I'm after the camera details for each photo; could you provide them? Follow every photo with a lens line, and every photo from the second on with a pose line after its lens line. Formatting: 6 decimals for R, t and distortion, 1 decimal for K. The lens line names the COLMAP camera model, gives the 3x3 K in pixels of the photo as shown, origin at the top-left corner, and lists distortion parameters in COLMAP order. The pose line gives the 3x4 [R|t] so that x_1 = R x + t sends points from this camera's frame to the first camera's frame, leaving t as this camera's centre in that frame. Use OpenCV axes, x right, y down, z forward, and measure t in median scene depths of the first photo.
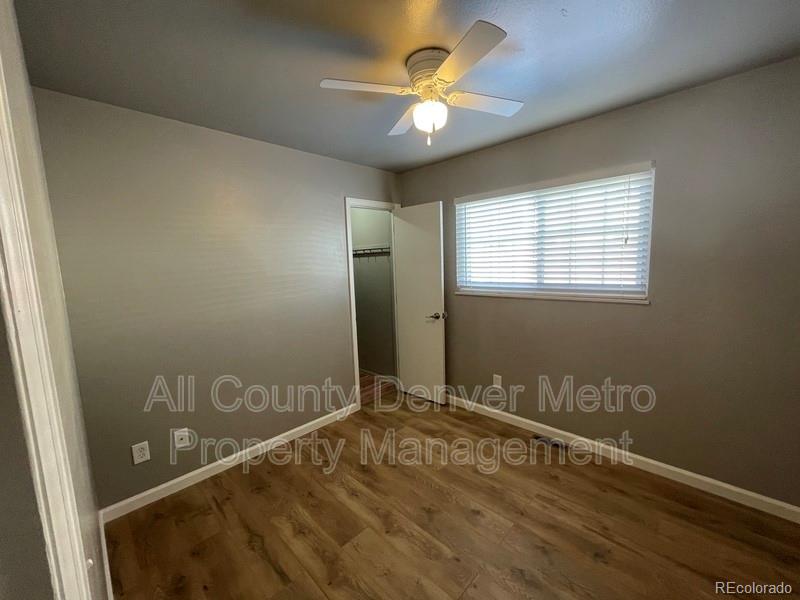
lens RADIAL K [[320.8, 0, 398.6], [0, 320.8, 300.5], [0, 0, 1]] dist [0.009387, -0.000135]
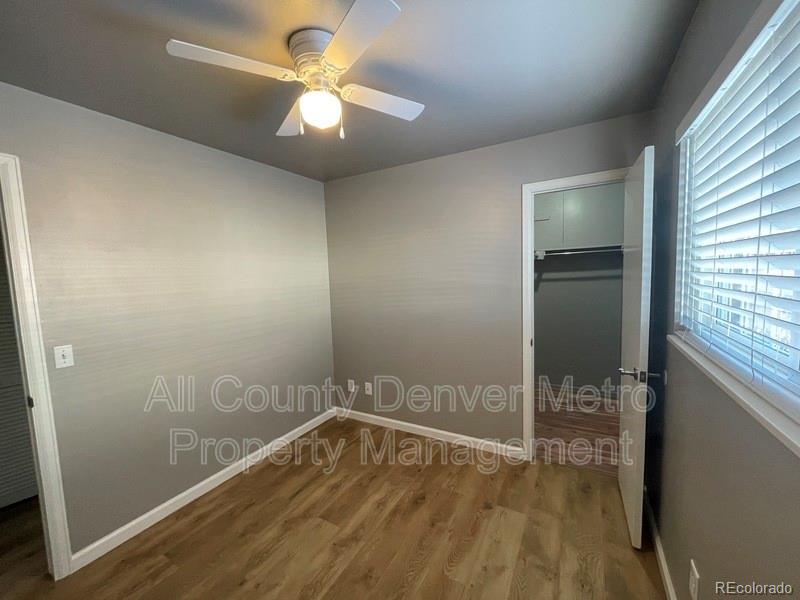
lens RADIAL K [[321.9, 0, 401.3], [0, 321.9, 300.3], [0, 0, 1]] dist [-0.000551, 0.000018]
pose [[0.257237, 0.109496, -0.960125, 0.838549], [-0.083604, 0.992356, 0.090773, -0.138284], [0.962725, 0.056920, 0.264425, 0.825768]]
